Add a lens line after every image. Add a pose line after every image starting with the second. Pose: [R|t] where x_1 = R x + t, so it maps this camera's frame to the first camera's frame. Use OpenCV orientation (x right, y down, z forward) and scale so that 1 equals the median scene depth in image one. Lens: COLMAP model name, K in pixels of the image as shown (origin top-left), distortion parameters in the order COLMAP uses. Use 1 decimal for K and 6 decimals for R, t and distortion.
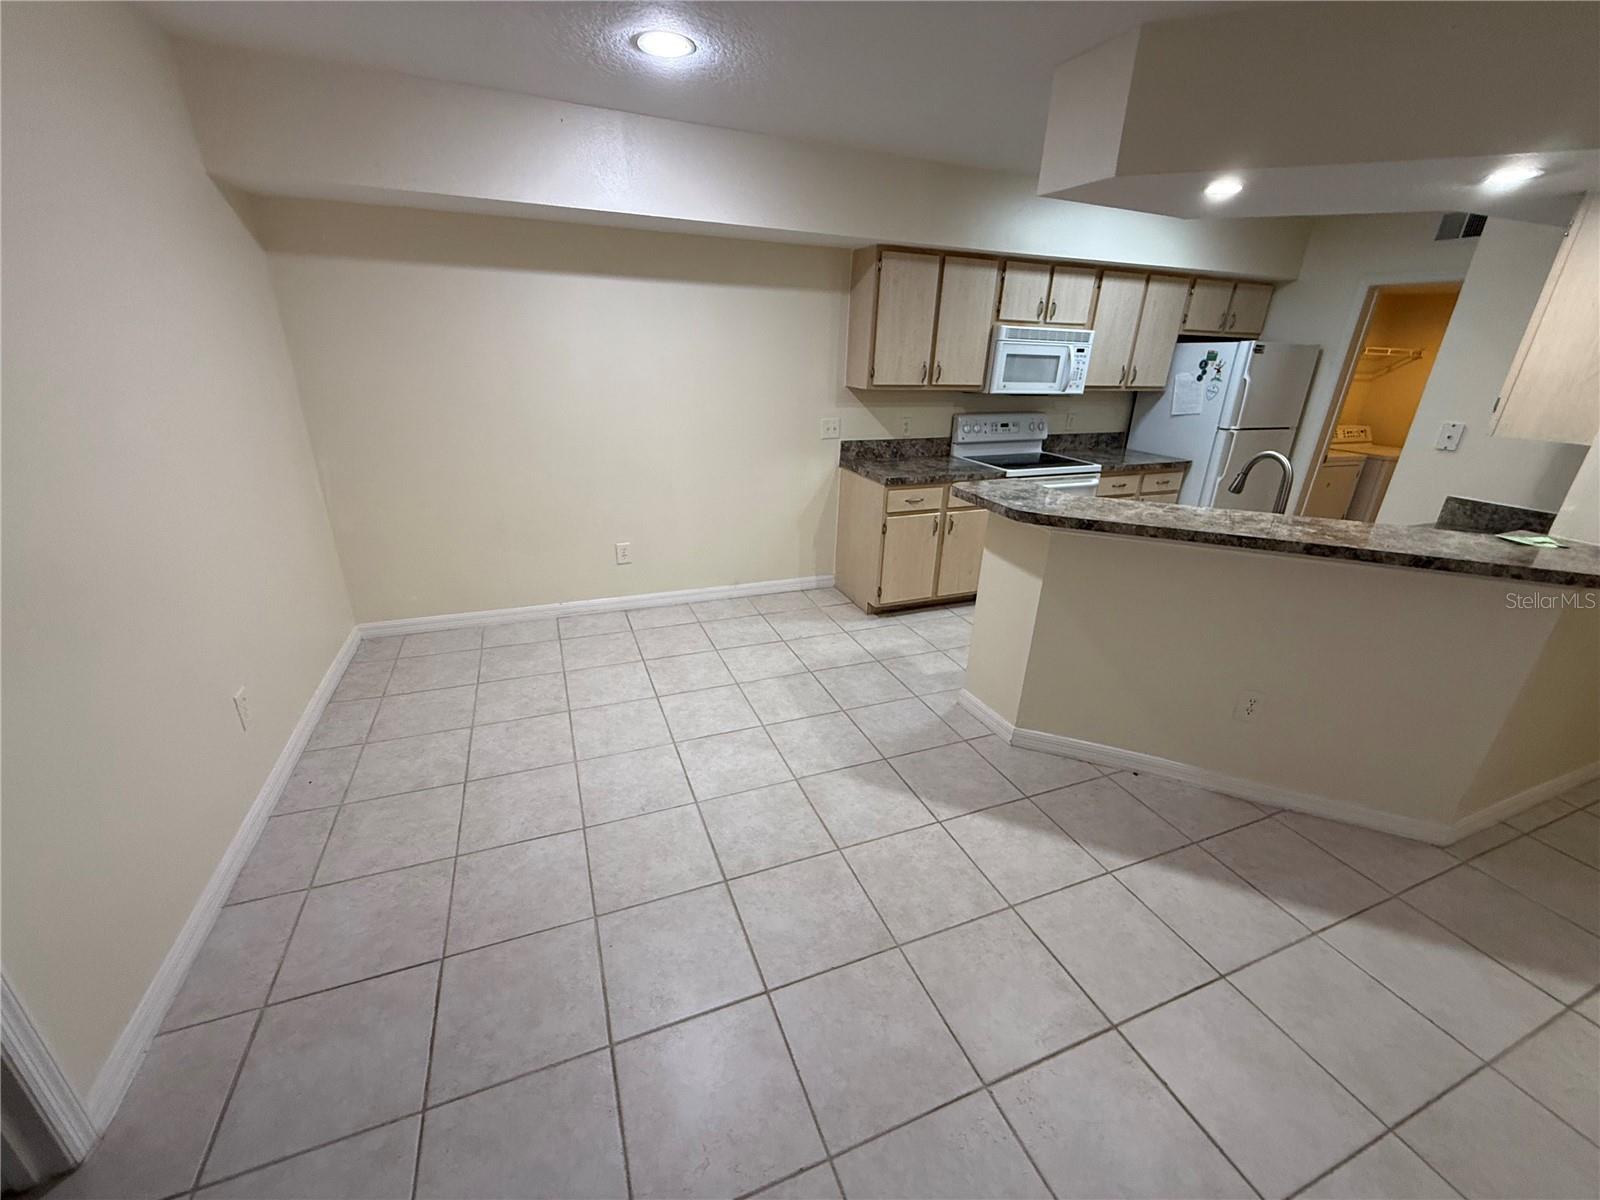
lens RADIAL K [[638.2, 0, 797.5], [0, 638.2, 600.4], [0, 0, 1]] dist [-0.000642, 0.000624]
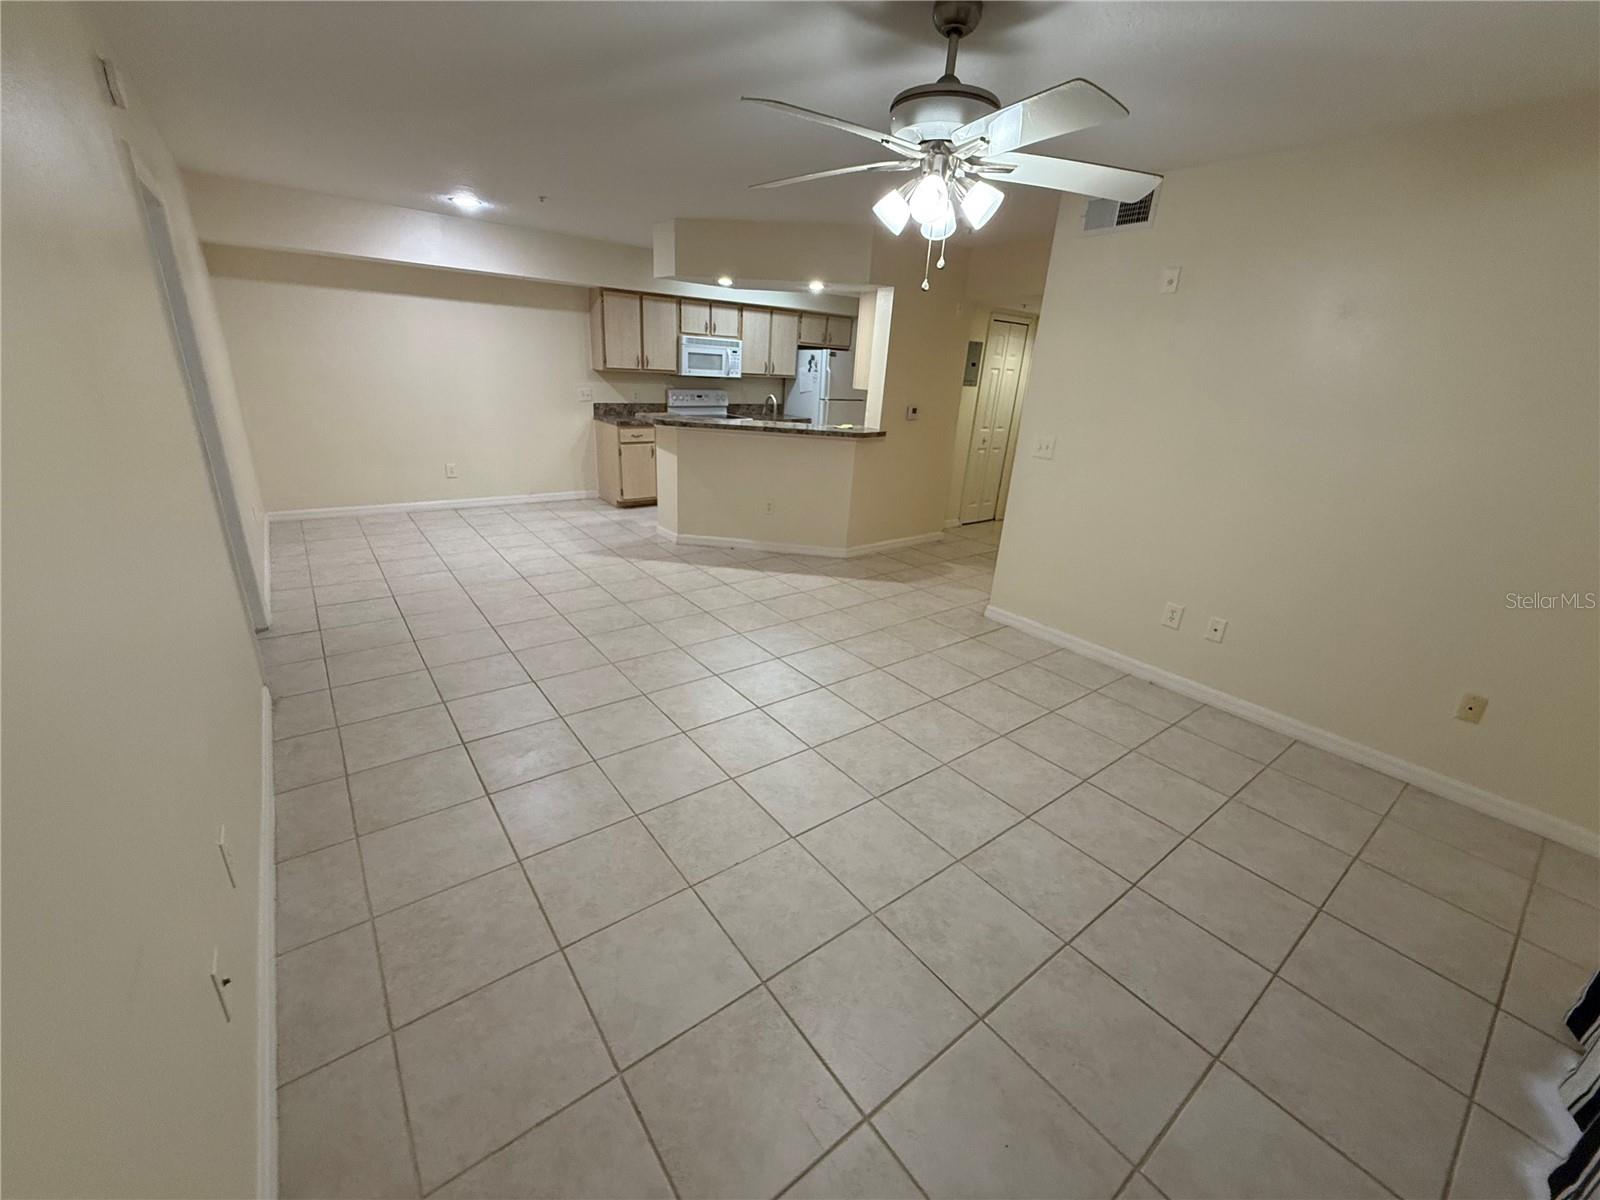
lens RADIAL K [[638.2, 0, 797.5], [0, 638.2, 600.4], [0, 0, 1]] dist [-0.000642, 0.000624]
pose [[0.963128, -0.071103, 0.259478, 0.114305], [0.073819, 0.997271, -0.000728, 0.297041], [-0.258718, 0.019856, 0.965749, -0.708446]]
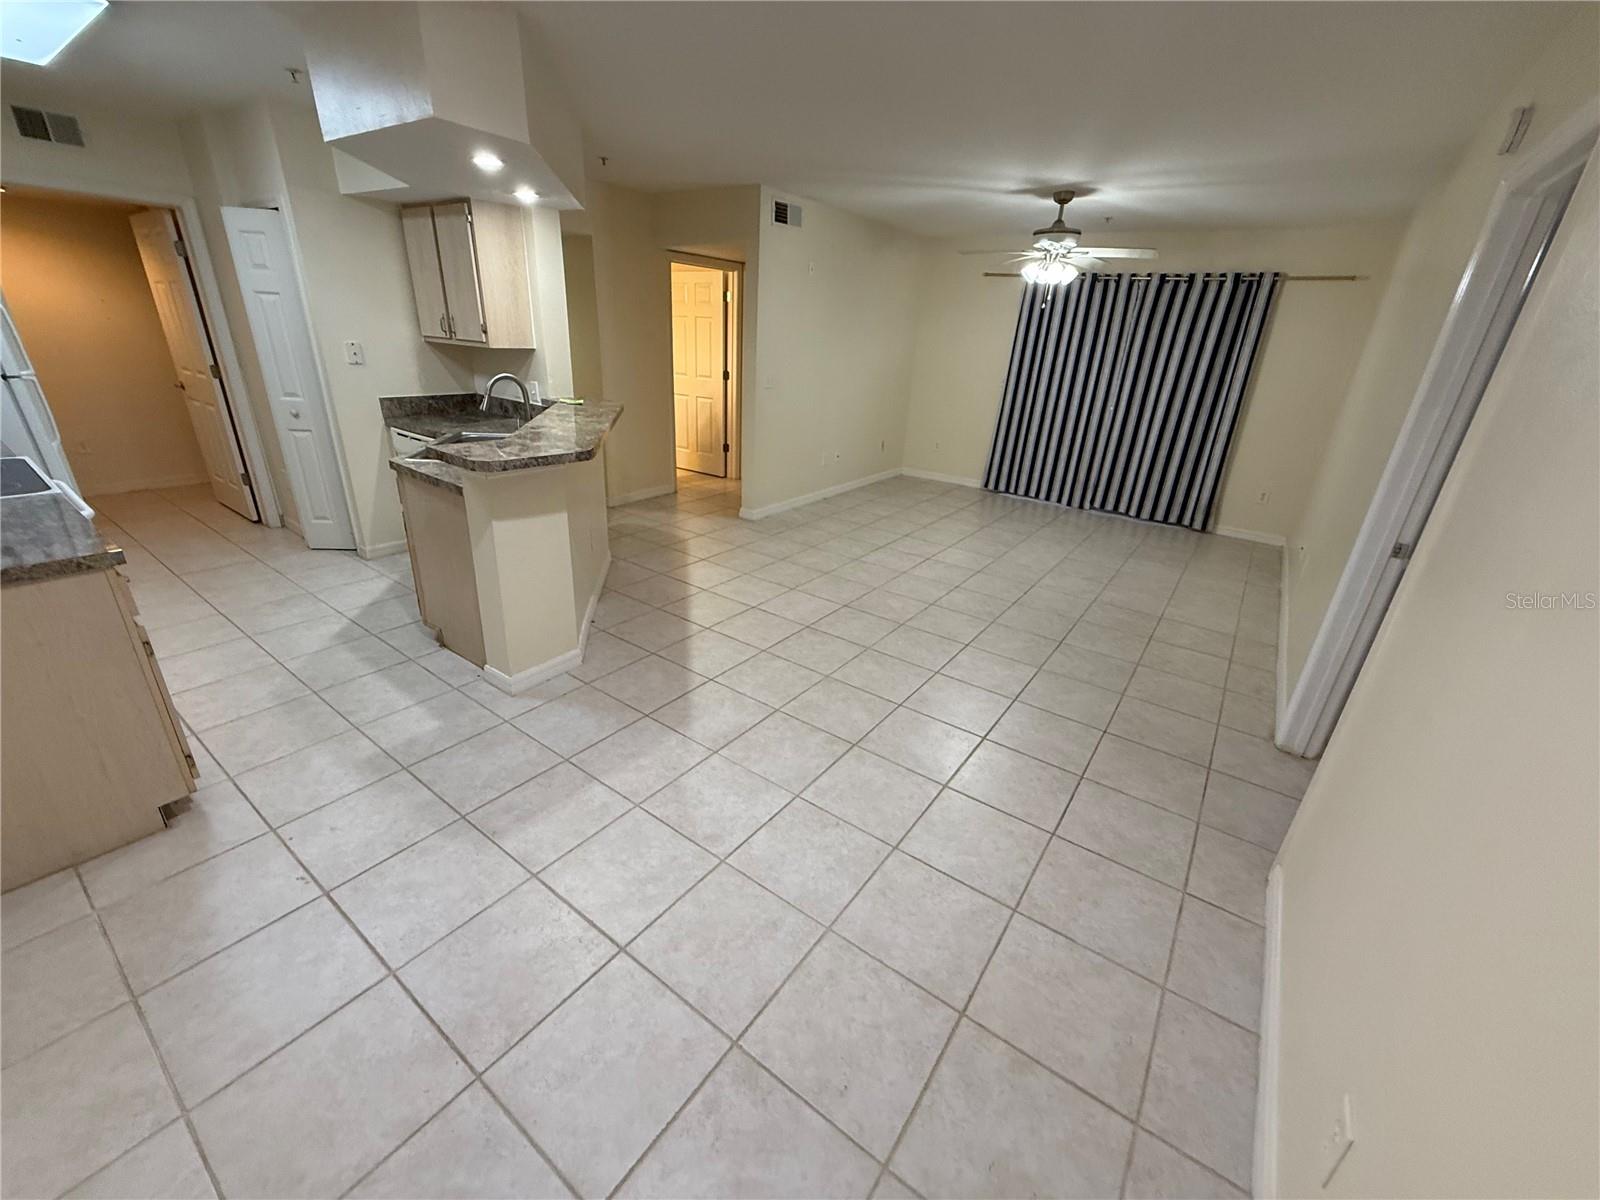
lens RADIAL K [[638.2, 0, 797.5], [0, 638.2, 600.4], [0, 0, 1]] dist [-0.000642, 0.000624]
pose [[-0.529875, -0.383861, 0.756229, -0.457375], [0.251678, 0.780356, 0.572453, -0.277876], [-0.809870, 0.493655, -0.316882, 0.680355]]
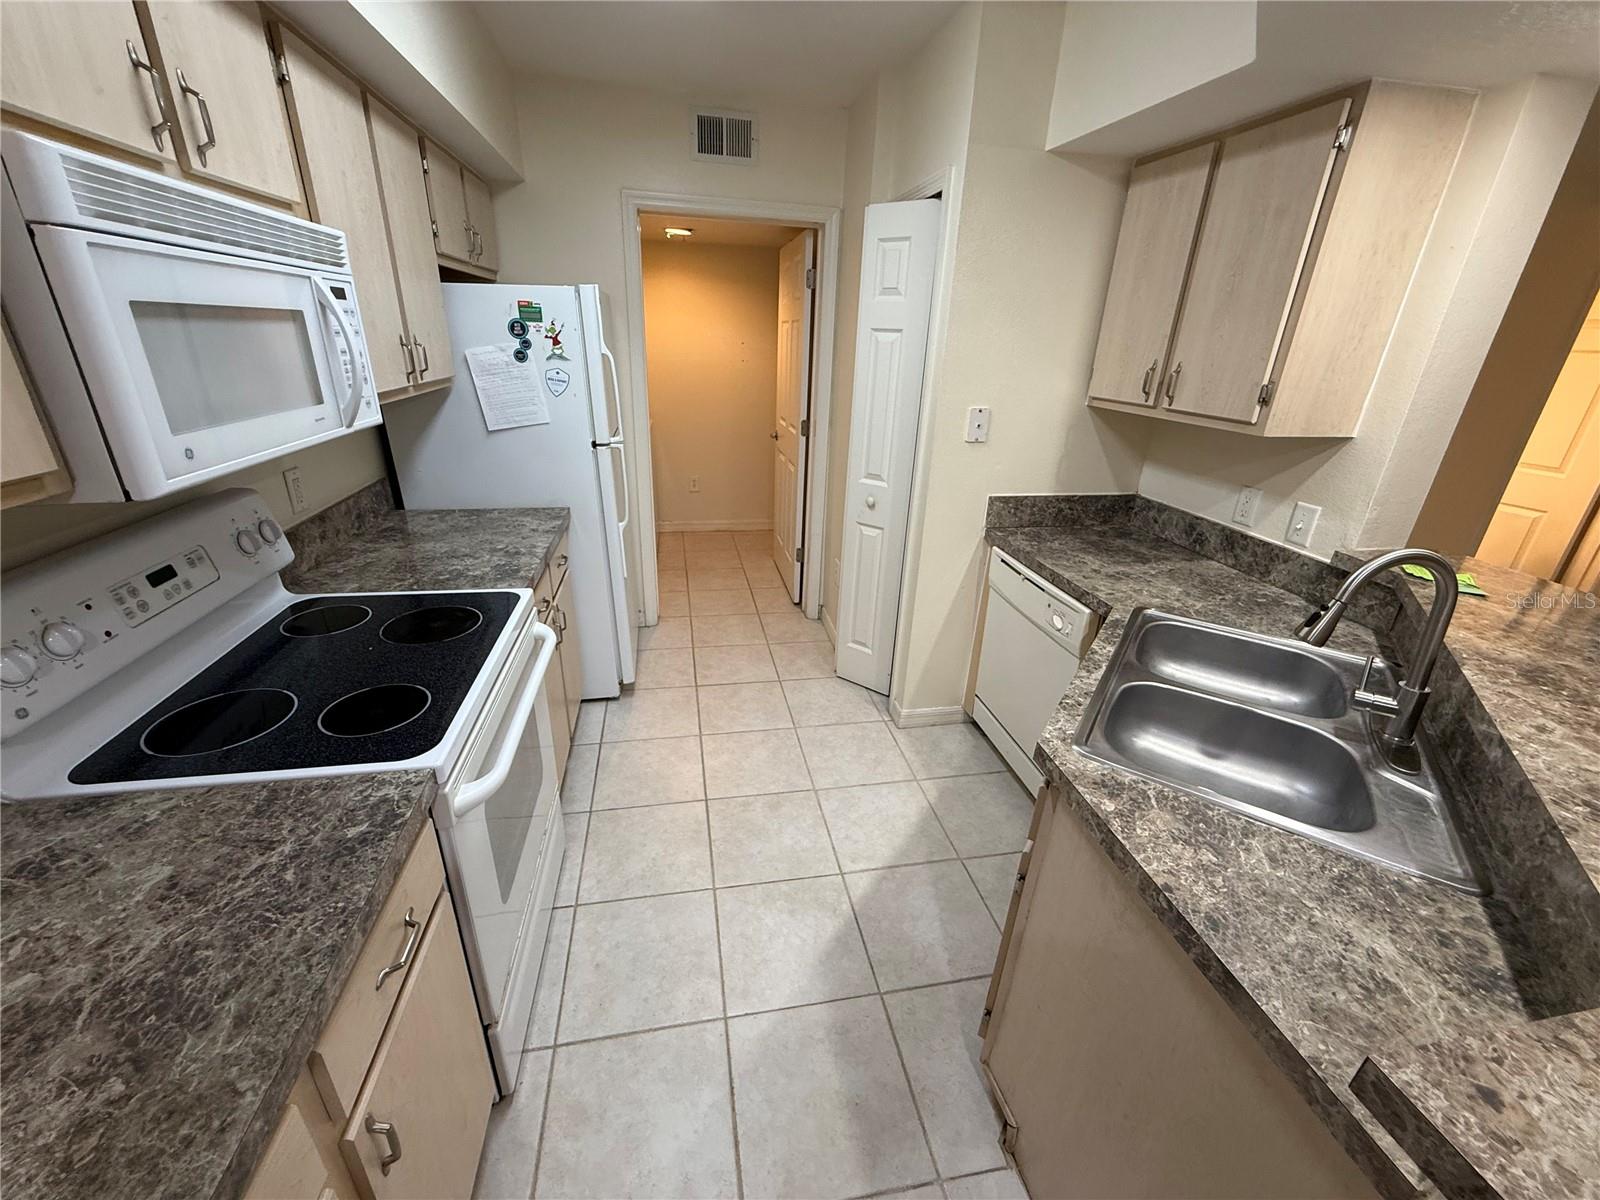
lens RADIAL K [[638.2, 0, 797.5], [0, 638.2, 600.4], [0, 0, 1]] dist [-0.000642, 0.000624]
pose [[0.190281, -0.401557, 0.895849, 0.145784], [0.338037, 0.883519, 0.324230, -0.288377], [-0.921696, 0.241135, 0.303858, 0.745249]]
